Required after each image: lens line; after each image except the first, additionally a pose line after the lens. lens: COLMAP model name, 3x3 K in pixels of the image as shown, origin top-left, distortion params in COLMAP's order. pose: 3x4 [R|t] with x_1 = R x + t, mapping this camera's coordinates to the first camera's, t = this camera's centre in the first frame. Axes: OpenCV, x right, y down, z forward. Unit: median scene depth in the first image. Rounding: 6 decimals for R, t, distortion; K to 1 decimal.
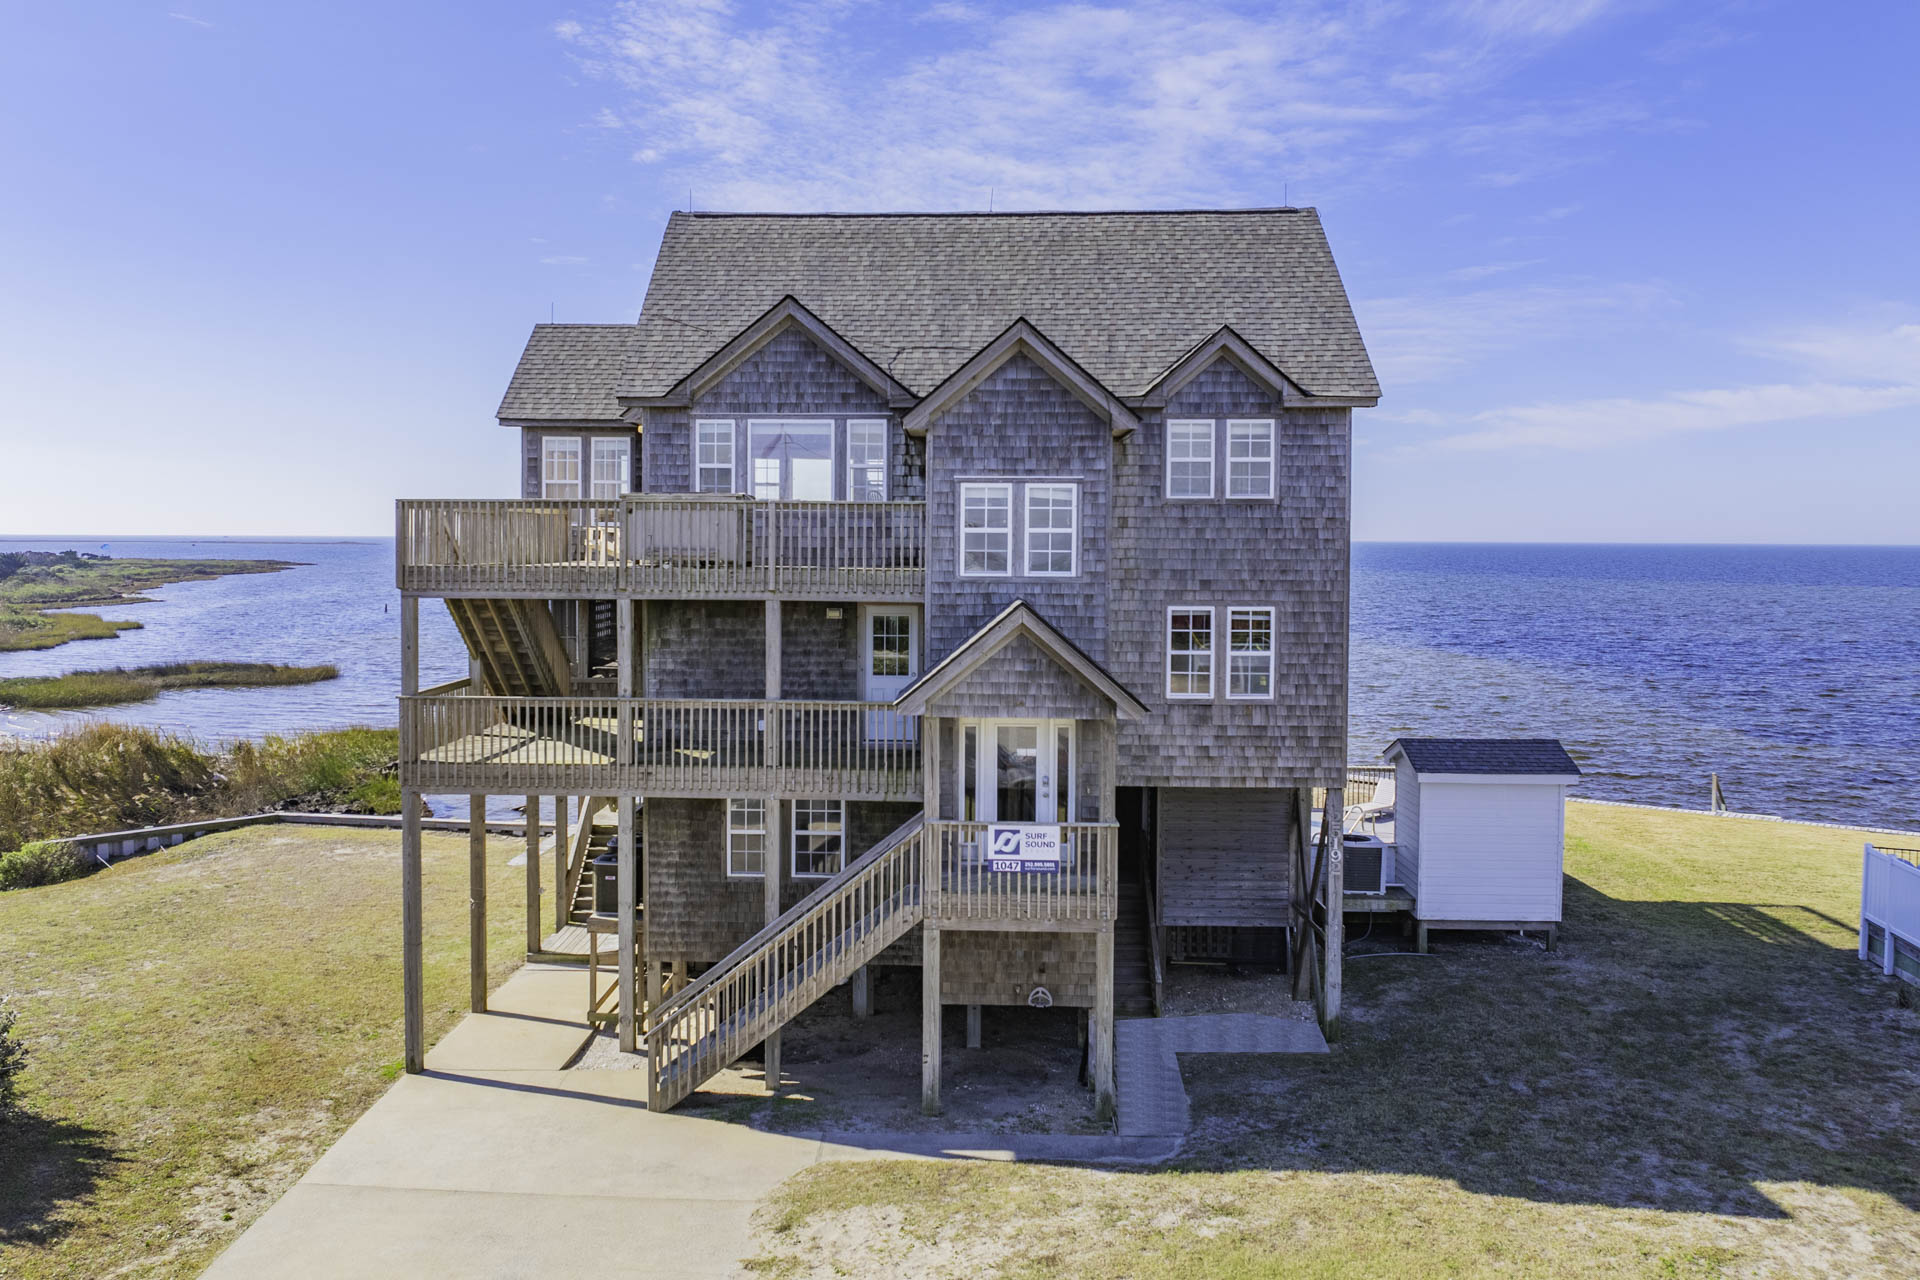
lens RADIAL K [[1558.9, 0, 879.0], [0, 1558.9, 574.3], [0, 0, 1]] dist [-0.039235, -0.010552]
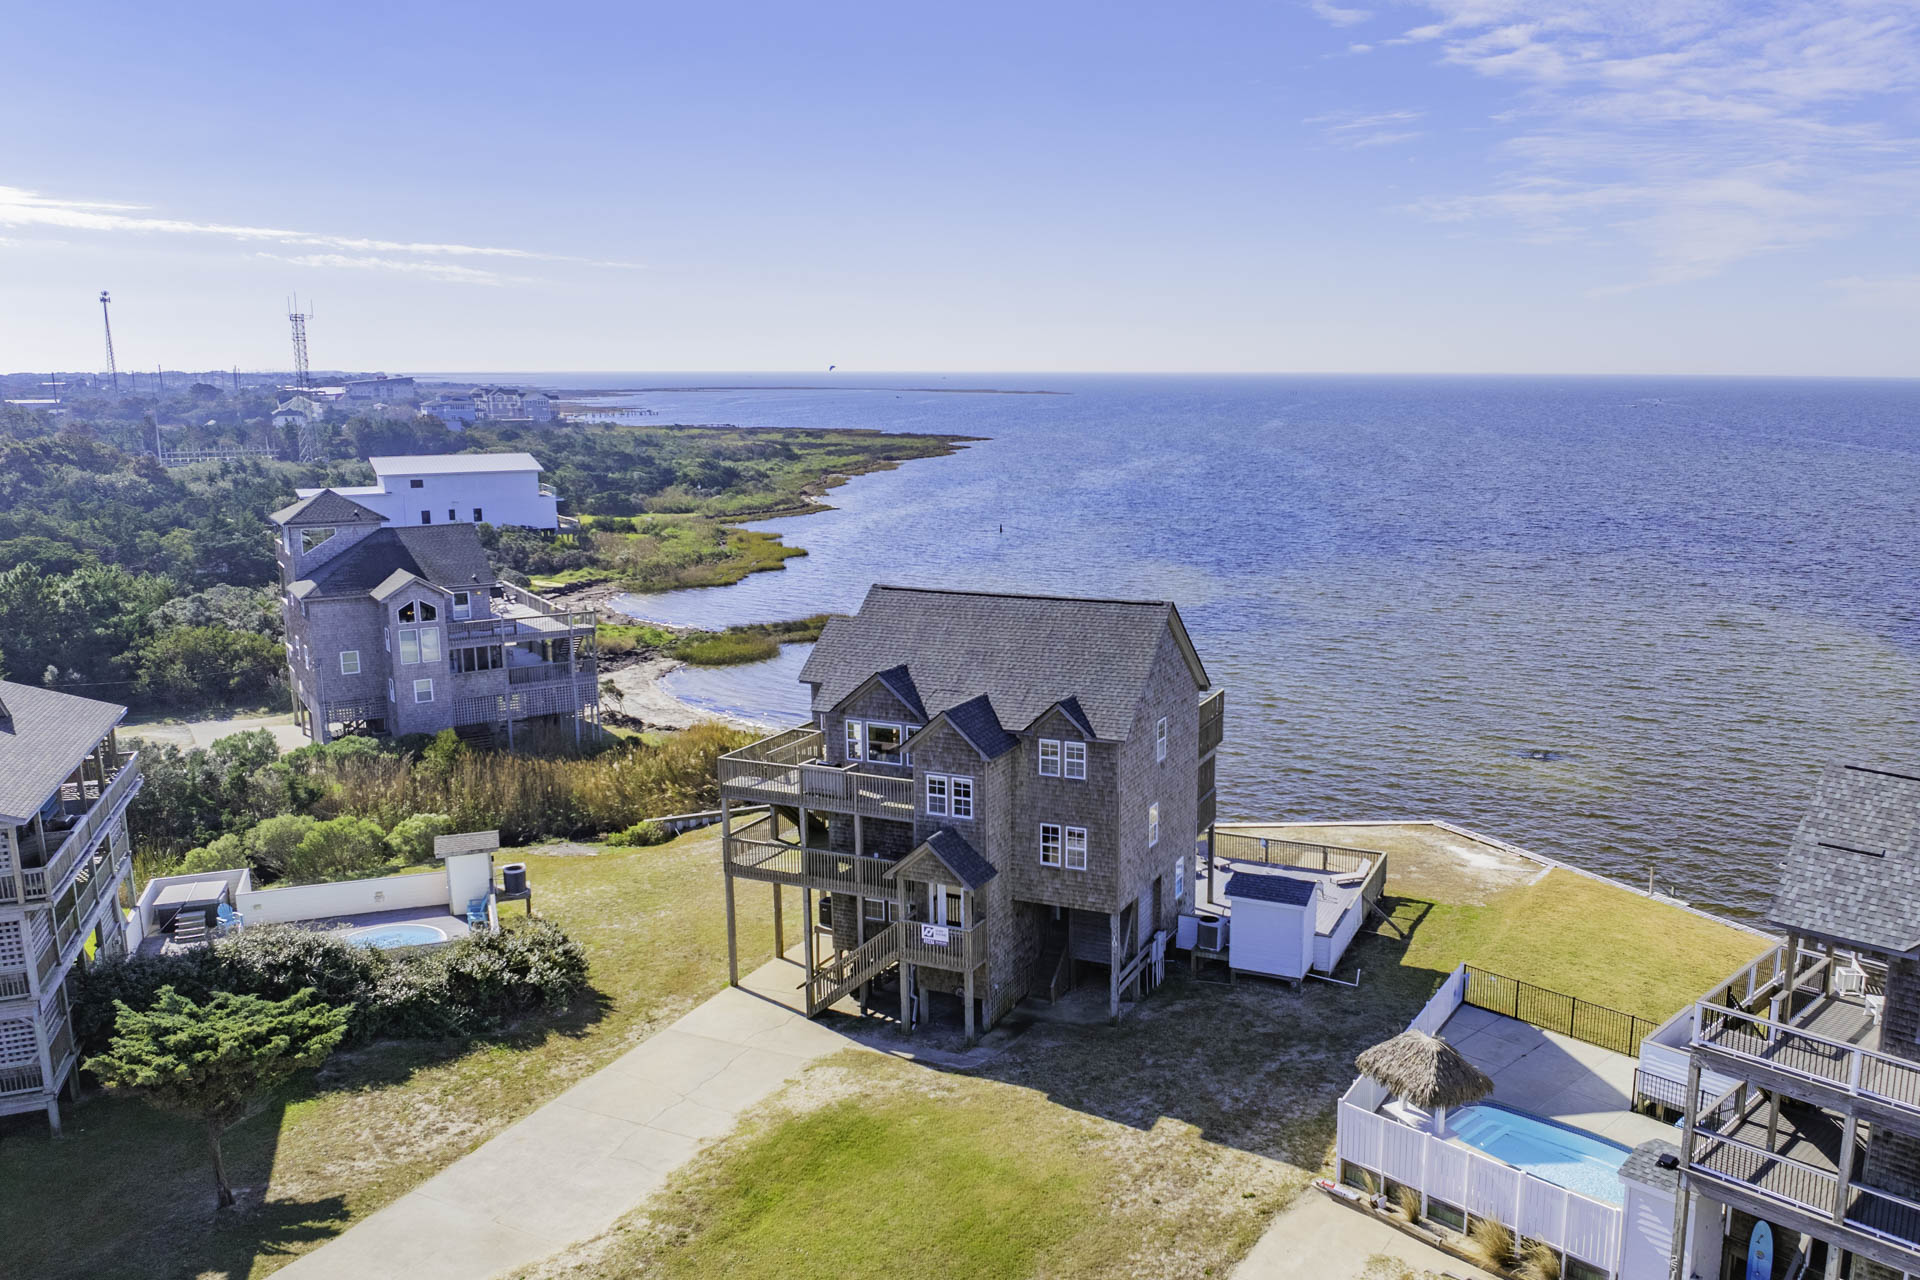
lens RADIAL K [[1593.9, 0, 1003.8], [0, 1593.9, 678.9], [0, 0, 1]] dist [-0.036075, 0.002270]
pose [[0.930674, 0.062248, -0.360516, 0.925174], [0.003401, 0.983904, 0.178664, -0.572167], [0.365835, -0.167504, 0.915482, -1.003982]]
